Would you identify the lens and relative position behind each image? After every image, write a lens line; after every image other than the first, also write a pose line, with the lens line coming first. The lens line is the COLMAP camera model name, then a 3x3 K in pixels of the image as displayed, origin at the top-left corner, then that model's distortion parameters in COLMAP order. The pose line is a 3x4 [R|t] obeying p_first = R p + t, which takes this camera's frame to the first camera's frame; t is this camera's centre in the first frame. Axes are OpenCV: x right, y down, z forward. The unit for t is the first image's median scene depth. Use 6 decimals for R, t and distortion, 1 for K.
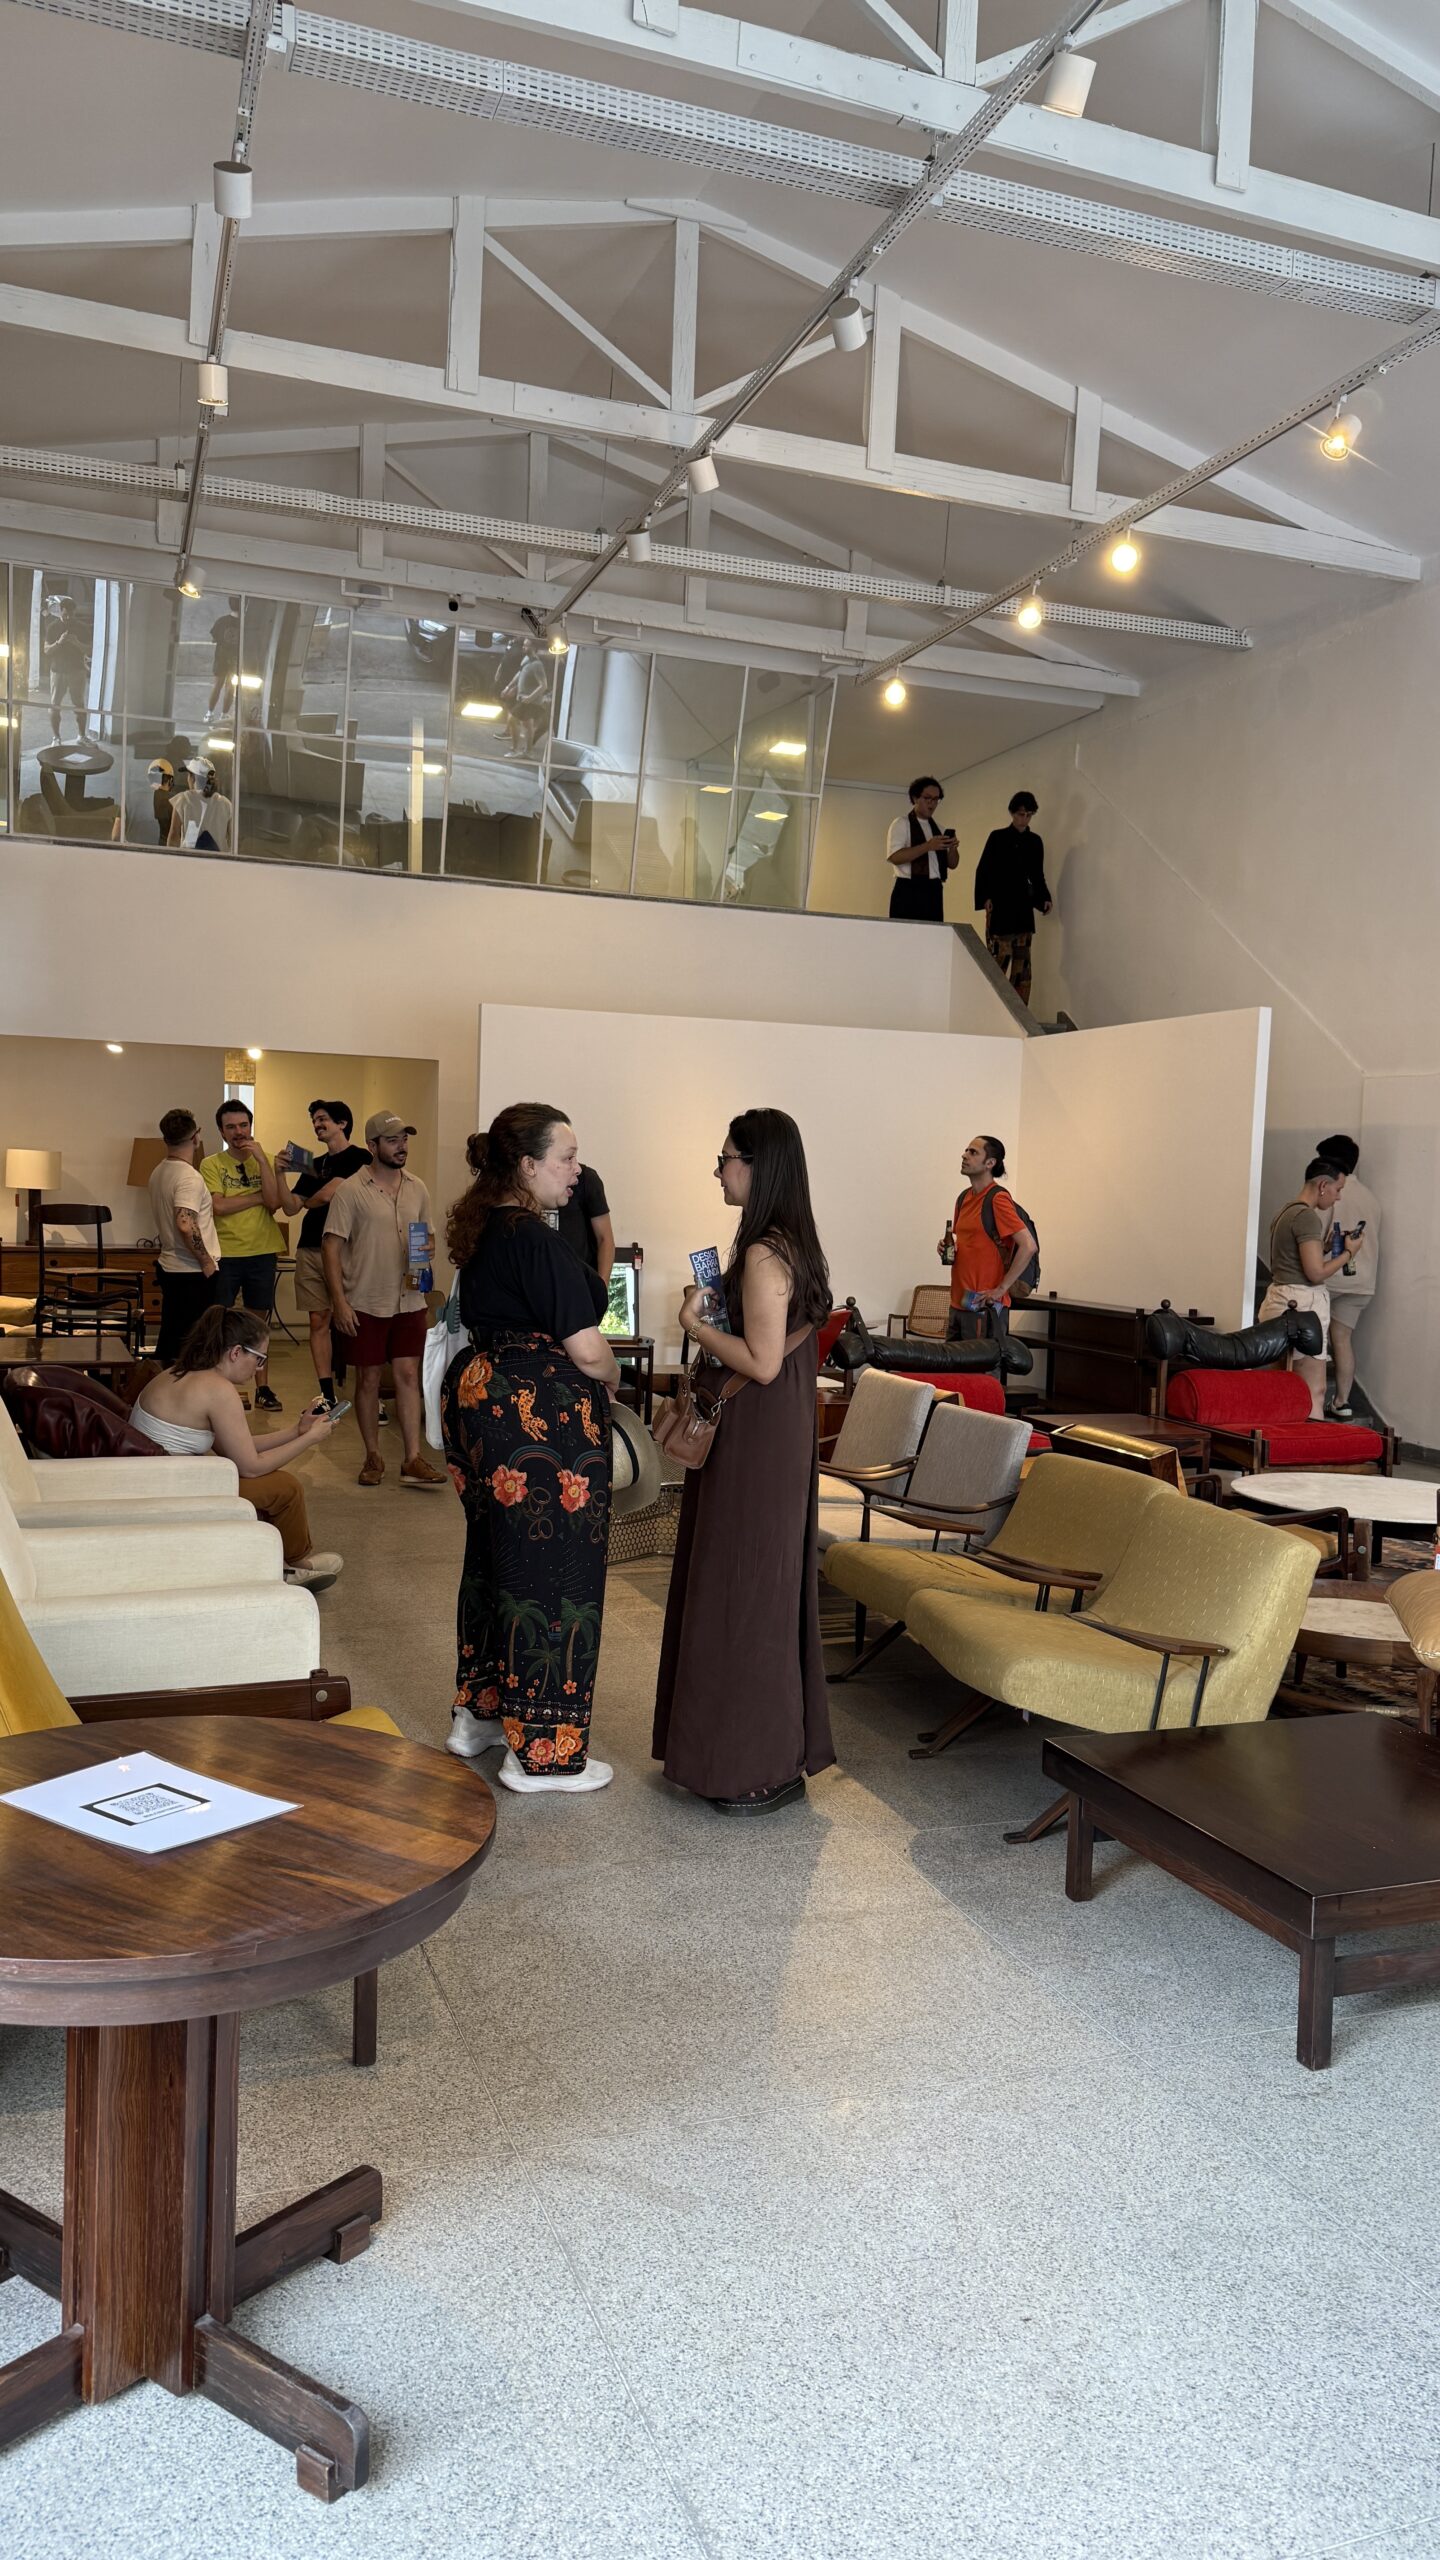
lens RADIAL K [[1756.2, 0, 720.0], [0, 1756.2, 1280.0], [0, 0, 1]] dist [-0.004159, 0.000661]
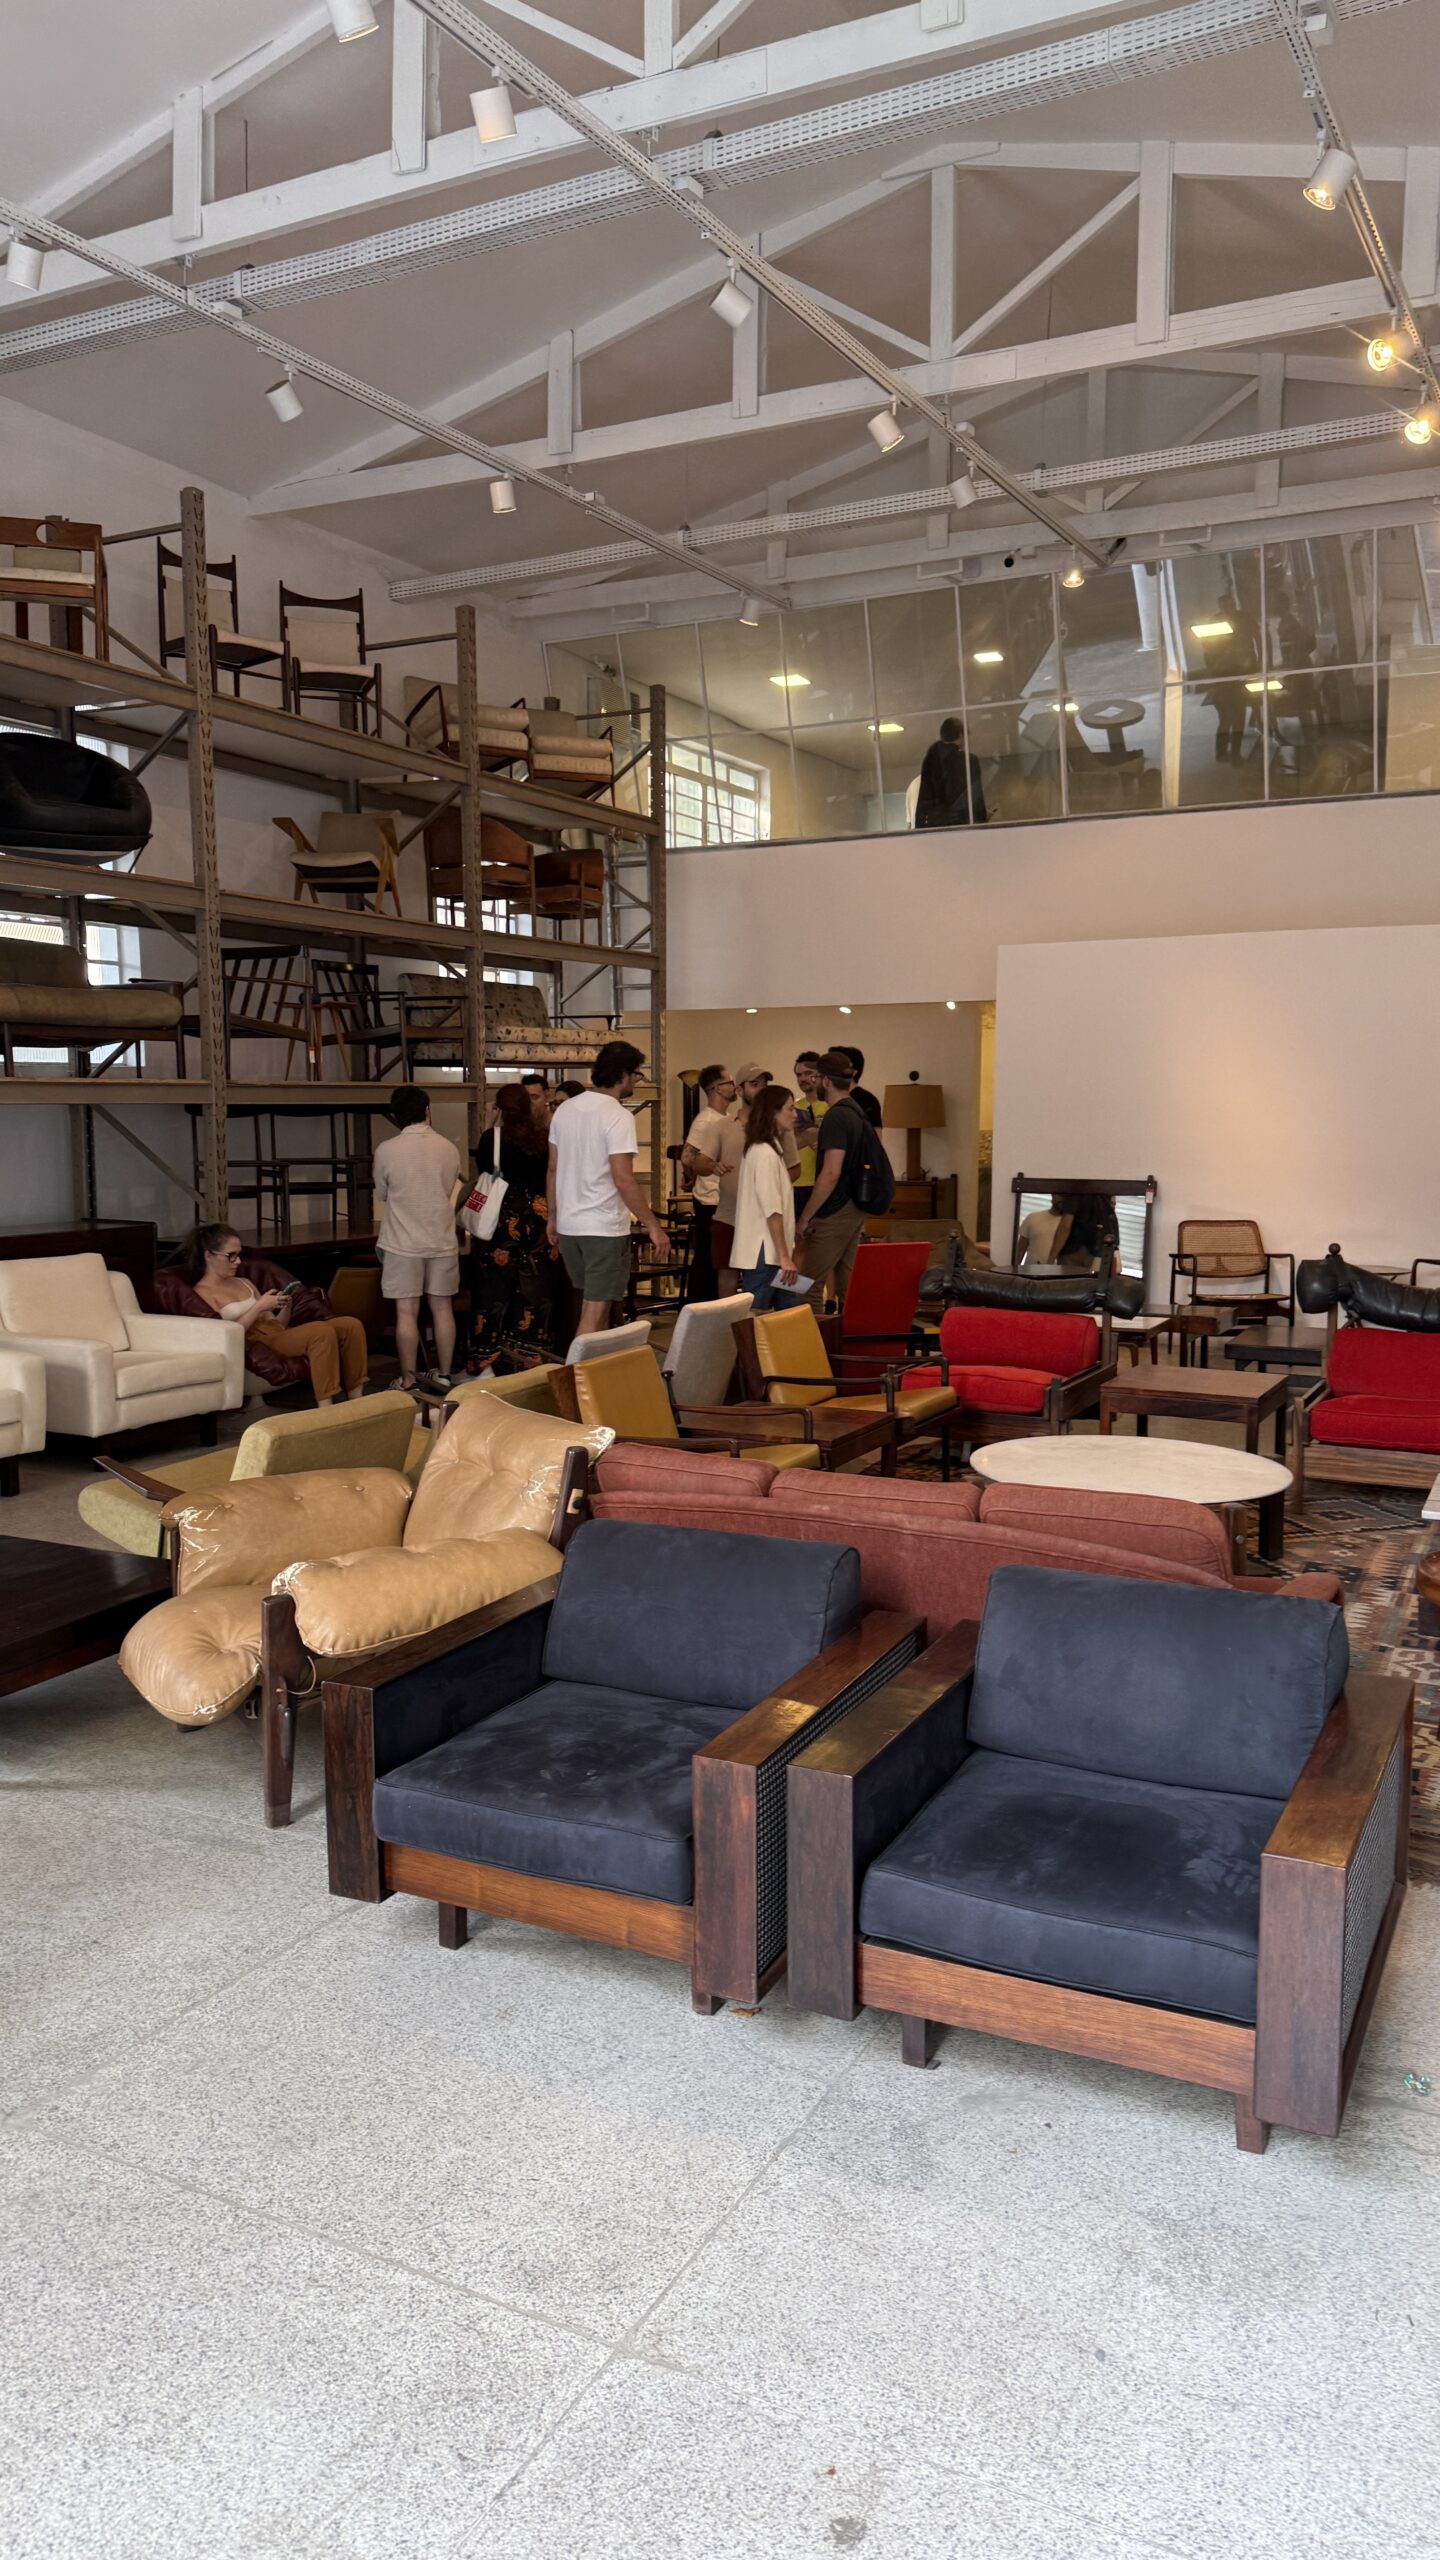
lens RADIAL K [[1756.2, 0, 720.0], [0, 1756.2, 1280.0], [0, 0, 1]] dist [-0.004159, 0.000661]
pose [[0.681921, 0.044923, -0.730045, 0.664081], [-0.020312, 0.998890, 0.042494, -0.001532], [0.731144, -0.014149, 0.682077, 0.206014]]
